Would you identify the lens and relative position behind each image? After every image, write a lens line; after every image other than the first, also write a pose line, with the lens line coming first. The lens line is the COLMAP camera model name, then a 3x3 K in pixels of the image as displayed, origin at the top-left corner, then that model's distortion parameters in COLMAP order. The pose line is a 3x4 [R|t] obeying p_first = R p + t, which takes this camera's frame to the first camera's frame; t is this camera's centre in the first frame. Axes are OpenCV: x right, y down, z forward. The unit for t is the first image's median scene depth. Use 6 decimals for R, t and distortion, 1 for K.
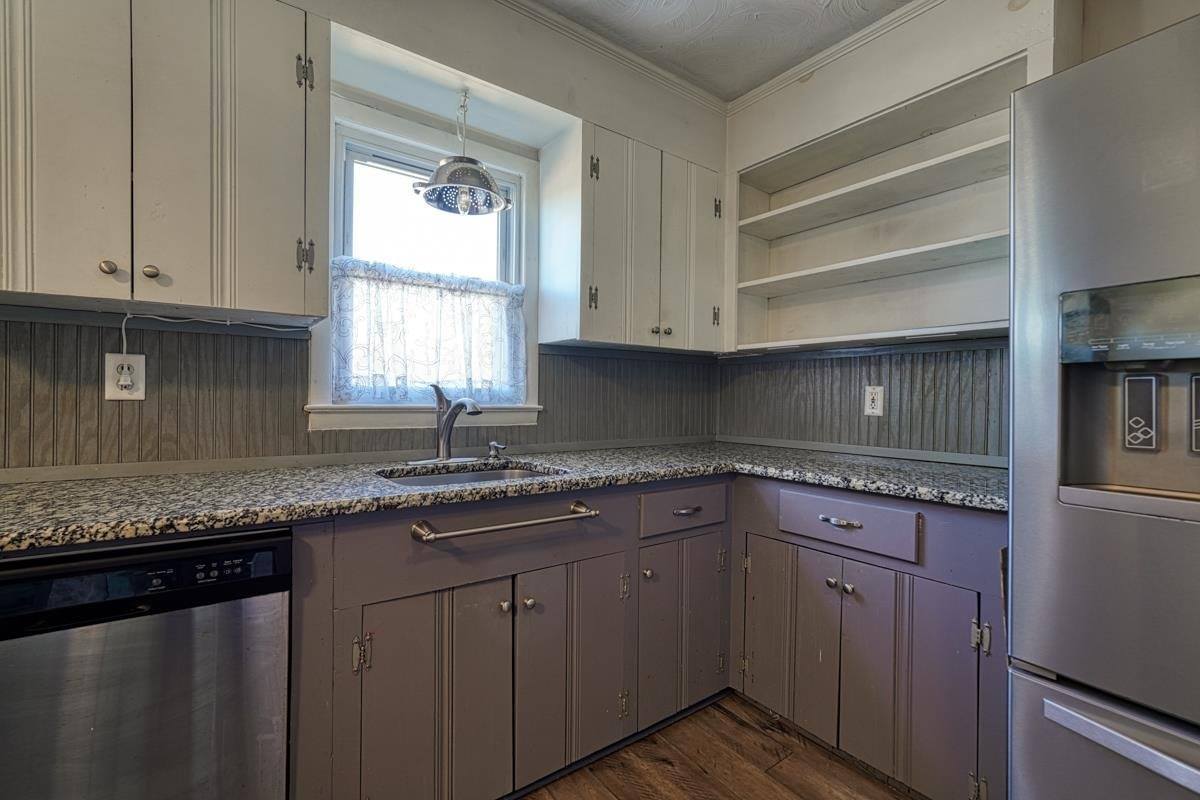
lens RADIAL K [[526.3, 0, 598.1], [0, 526.3, 401.5], [0, 0, 1]] dist [-0.018461, 0.009092]
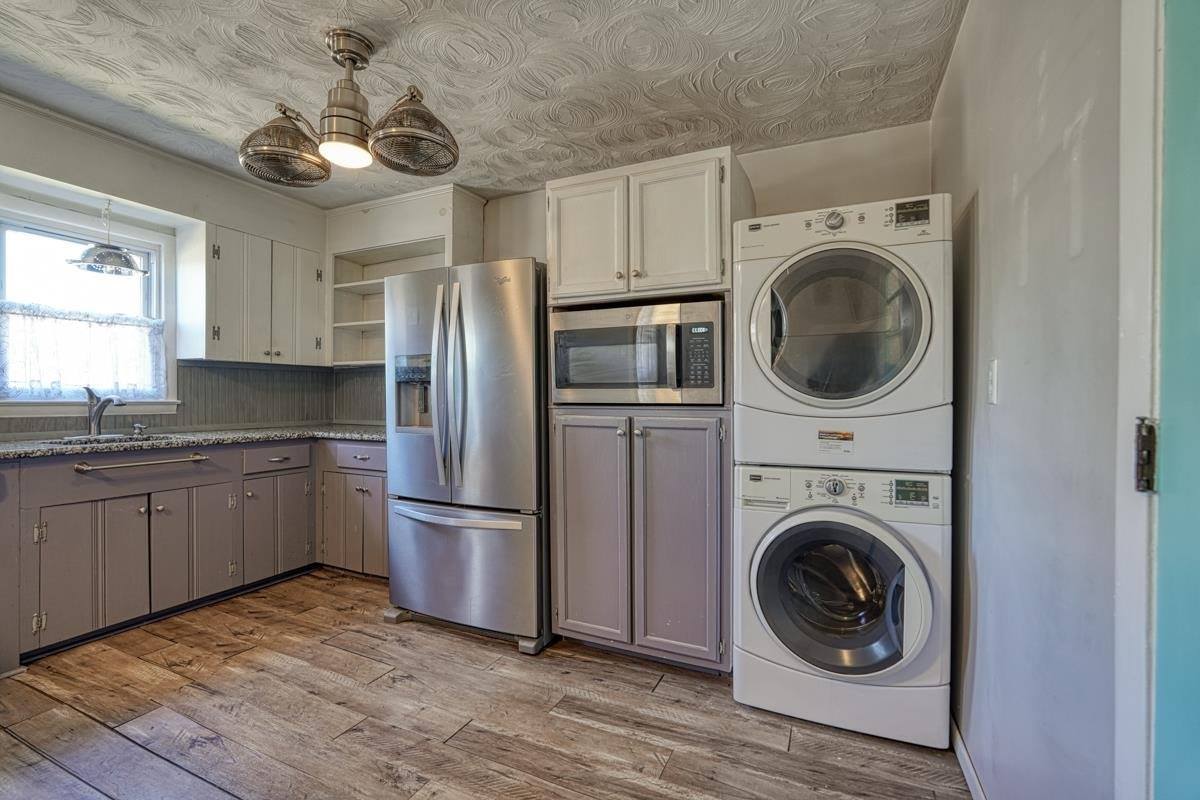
lens RADIAL K [[526.3, 0, 598.1], [0, 526.3, 401.5], [0, 0, 1]] dist [-0.018461, 0.009092]
pose [[0.878342, -0.010471, 0.477918, 0.262344], [0.006635, 0.999931, 0.009713, 0.004939], [-0.477987, -0.005360, 0.878351, -1.007627]]
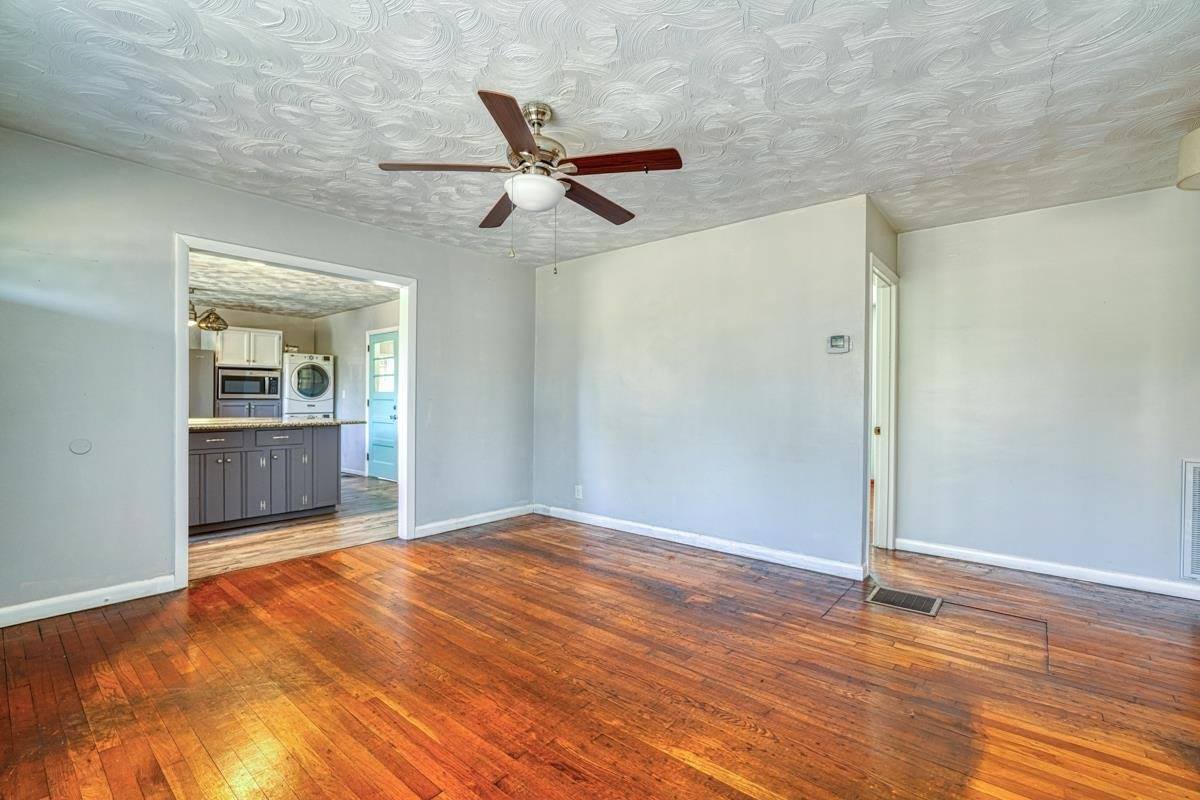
lens RADIAL K [[526.3, 0, 598.1], [0, 526.3, 401.5], [0, 0, 1]] dist [-0.018461, 0.009092]
pose [[-0.226955, -0.015591, 0.973780, -3.576598], [-0.005627, 0.999876, 0.014697, -0.029932], [-0.973889, -0.002144, -0.227015, -1.677939]]
